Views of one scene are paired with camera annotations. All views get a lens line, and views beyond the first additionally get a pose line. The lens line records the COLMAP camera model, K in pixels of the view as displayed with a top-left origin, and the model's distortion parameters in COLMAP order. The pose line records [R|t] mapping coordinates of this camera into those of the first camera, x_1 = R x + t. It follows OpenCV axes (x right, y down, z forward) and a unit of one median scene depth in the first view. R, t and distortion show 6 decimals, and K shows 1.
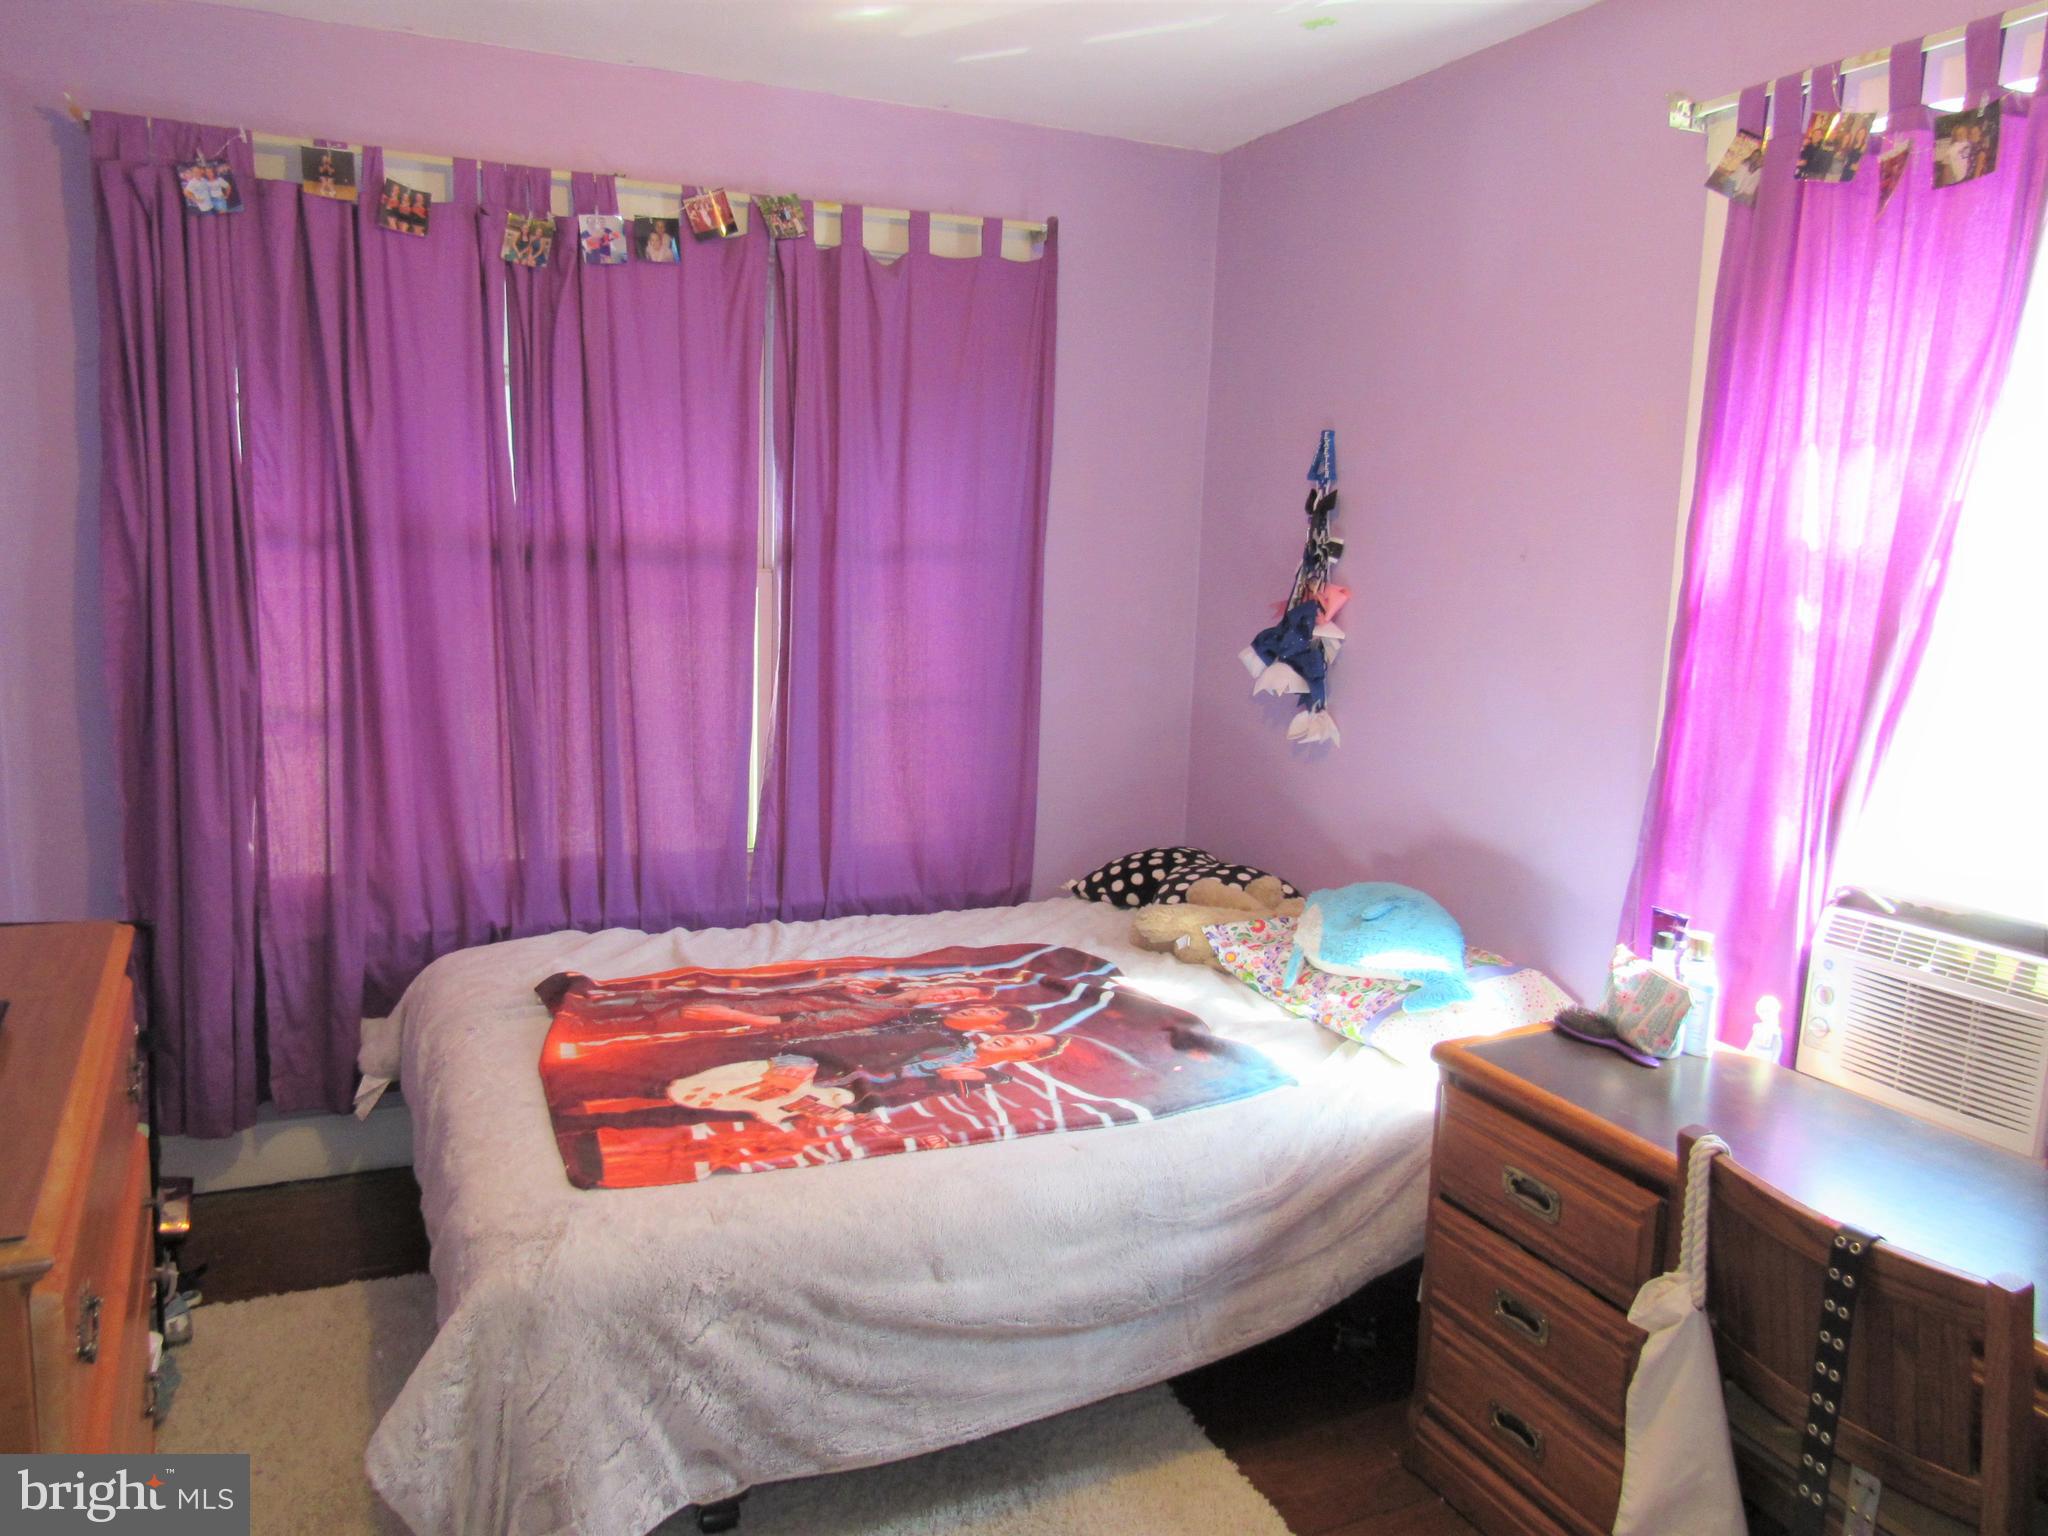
lens RADIAL K [[1496.5, 0, 1024.0], [0, 1496.5, 768.0], [0, 0, 1]] dist [-0.011863, 0.010603]
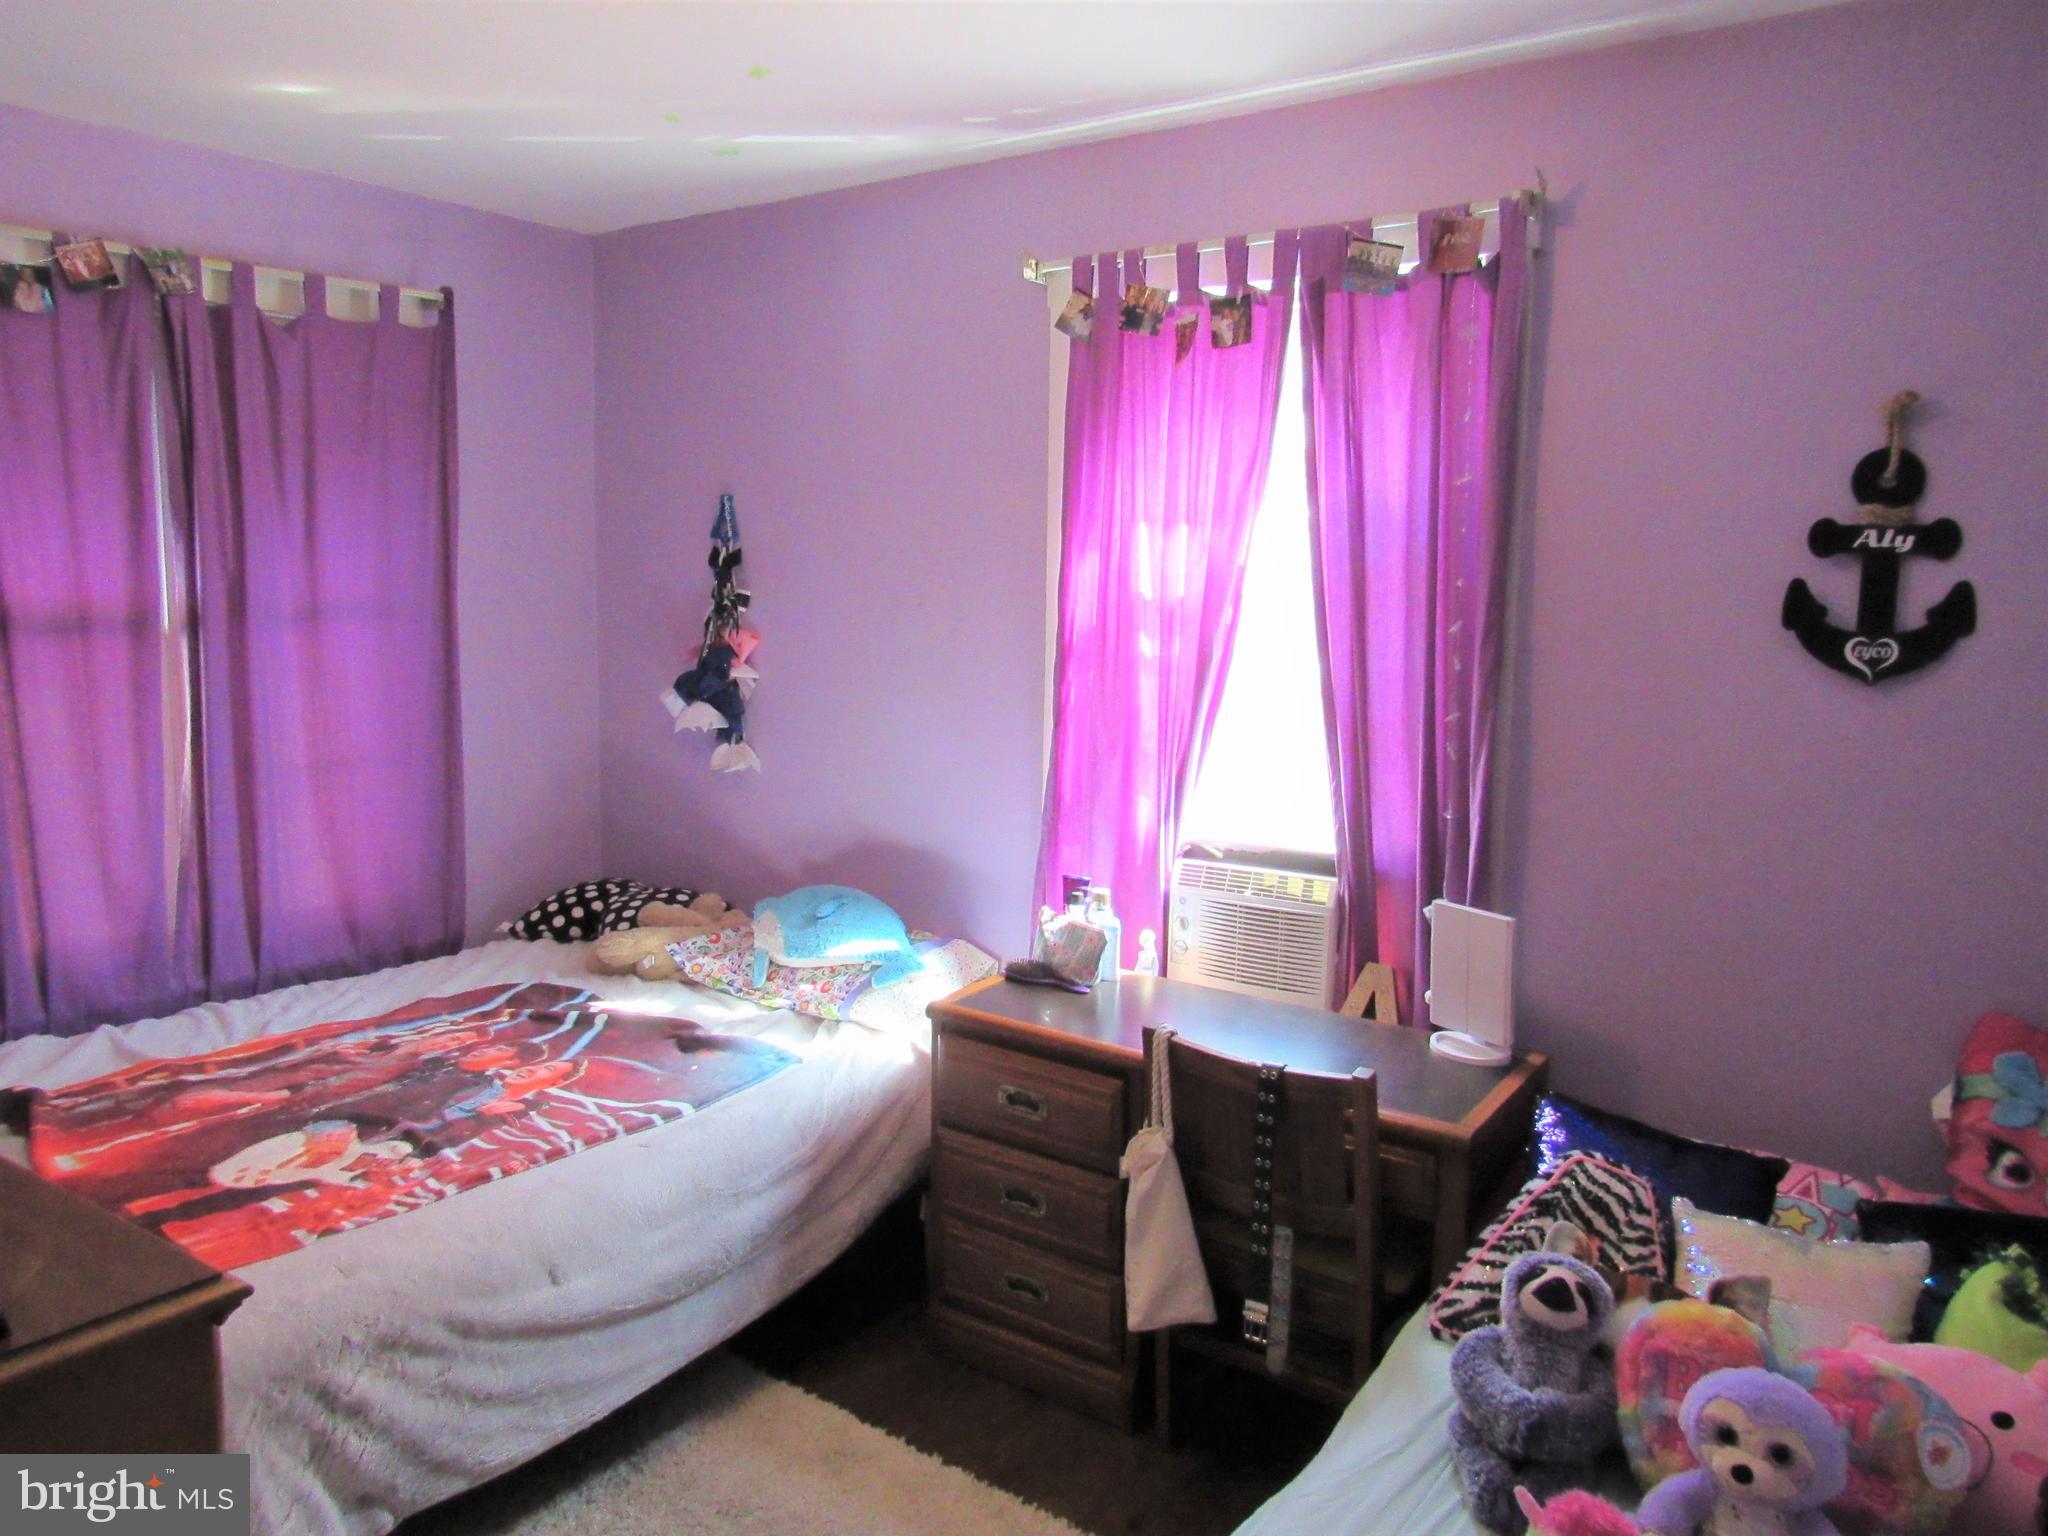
lens RADIAL K [[1496.5, 0, 1024.0], [0, 1496.5, 768.0], [0, 0, 1]] dist [-0.011863, 0.010603]
pose [[0.869523, -0.080877, 0.487226, -0.211414], [0.088197, 0.996071, 0.007943, -0.011402], [-0.485954, 0.036066, 0.873240, -0.113646]]
